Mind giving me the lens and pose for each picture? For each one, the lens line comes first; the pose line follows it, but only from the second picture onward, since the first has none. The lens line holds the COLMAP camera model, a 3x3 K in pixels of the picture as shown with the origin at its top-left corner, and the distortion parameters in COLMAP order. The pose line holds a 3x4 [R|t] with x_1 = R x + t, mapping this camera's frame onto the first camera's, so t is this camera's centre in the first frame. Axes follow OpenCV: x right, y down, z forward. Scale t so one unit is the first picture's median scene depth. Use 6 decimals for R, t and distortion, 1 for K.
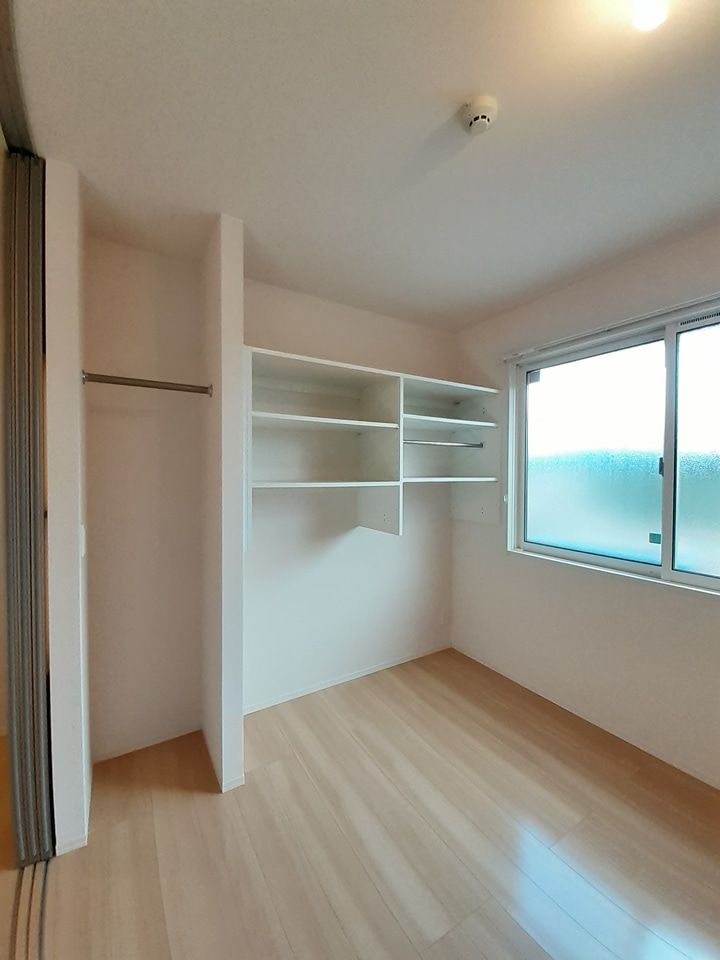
lens RADIAL K [[380.7, 0, 351.2], [0, 380.7, 475.4], [0, 0, 1]] dist [0.022031, -0.015879]
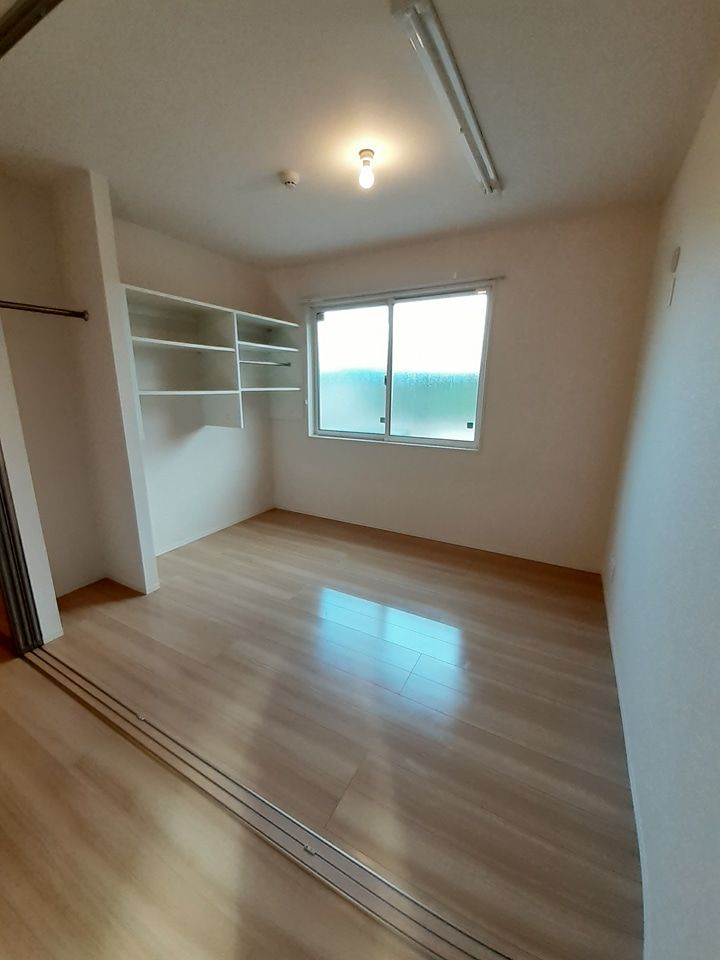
lens RADIAL K [[380.7, 0, 351.2], [0, 380.7, 475.4], [0, 0, 1]] dist [0.022031, -0.015879]
pose [[0.867963, -0.116597, 0.482748, -0.228880], [0.006487, 0.974628, 0.223738, 0.008484], [-0.496587, -0.191065, 0.846697, -0.471688]]
